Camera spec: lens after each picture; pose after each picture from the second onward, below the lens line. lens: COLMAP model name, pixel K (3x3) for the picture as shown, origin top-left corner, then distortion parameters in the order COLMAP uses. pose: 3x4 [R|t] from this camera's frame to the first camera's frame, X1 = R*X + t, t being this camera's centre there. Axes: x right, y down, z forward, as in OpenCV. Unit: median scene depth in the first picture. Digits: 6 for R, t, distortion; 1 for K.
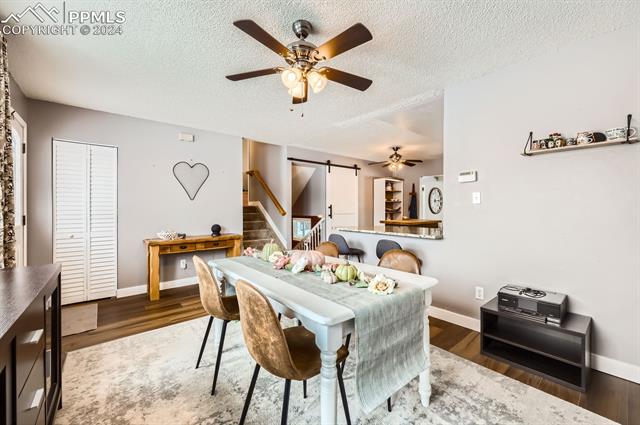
lens RADIAL K [[260.8, 0, 324.2], [0, 260.8, 209.0], [0, 0, 1]] dist [-0.000227, -0.000048]
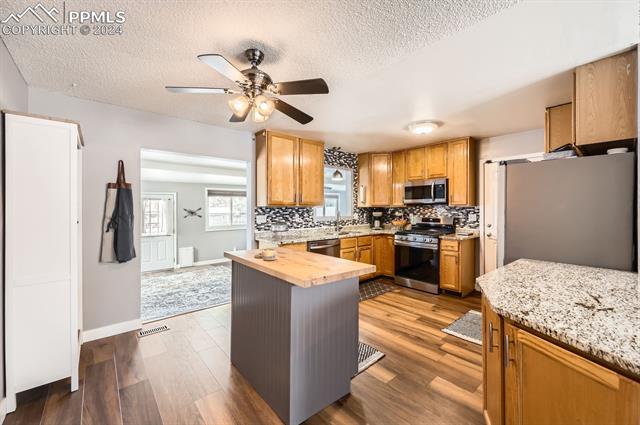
lens RADIAL K [[260.8, 0, 324.2], [0, 260.8, 209.0], [0, 0, 1]] dist [-0.000227, -0.000048]
pose [[-0.005765, -0.002299, 0.999981, -0.061443], [0.003121, 0.999992, 0.002317, -0.028755], [-0.999979, 0.003135, -0.005757, 0.834751]]
